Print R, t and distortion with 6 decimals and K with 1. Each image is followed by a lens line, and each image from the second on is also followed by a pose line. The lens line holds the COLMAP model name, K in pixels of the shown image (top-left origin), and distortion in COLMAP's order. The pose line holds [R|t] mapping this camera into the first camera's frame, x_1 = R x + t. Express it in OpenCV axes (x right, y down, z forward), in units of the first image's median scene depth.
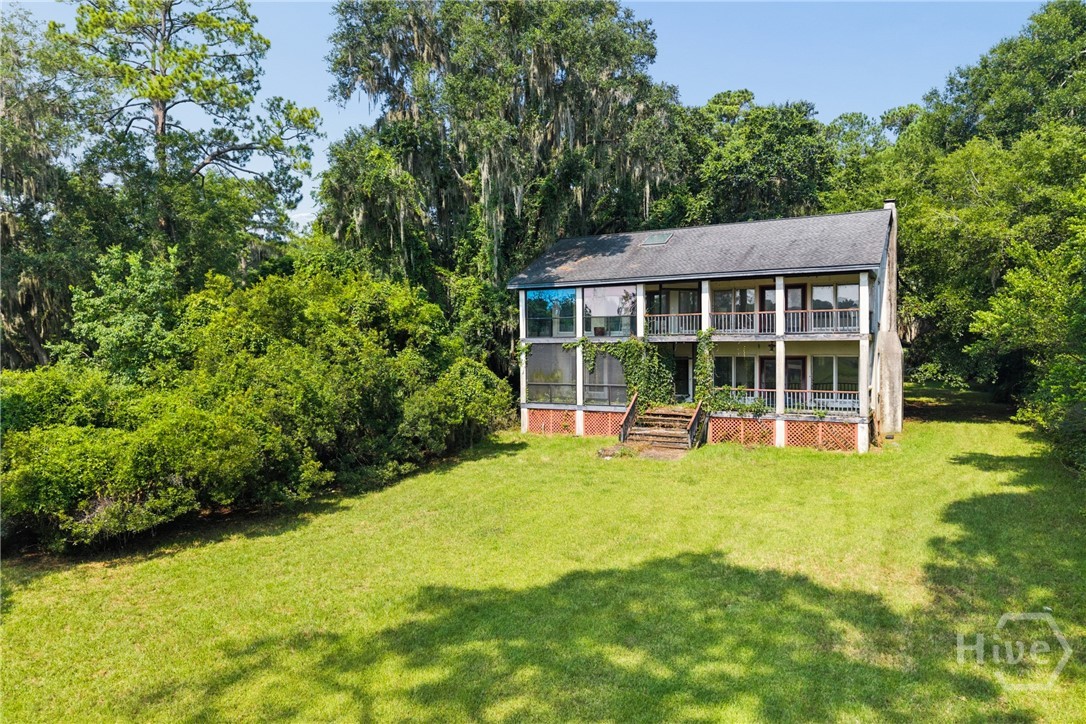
lens RADIAL K [[692.6, 0, 524.9], [0, 692.6, 359.7], [0, 0, 1]] dist [-0.005932, -0.002750]
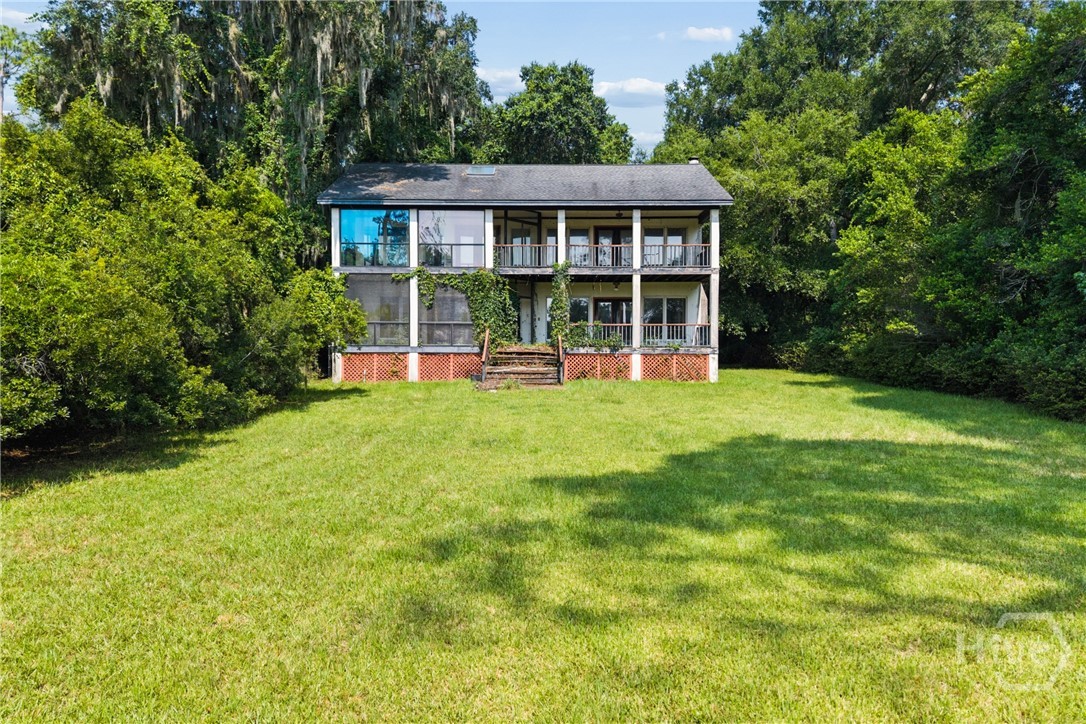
lens RADIAL K [[715.2, 0, 543.0], [0, 715.2, 362.0], [0, 0, 1]] dist [0.098668, -0.242414]
pose [[0.867317, 0.004338, 0.497736, -0.237410], [0.000156, 0.999960, -0.008987, 0.098222], [-0.497755, 0.007872, 0.867282, 0.159137]]
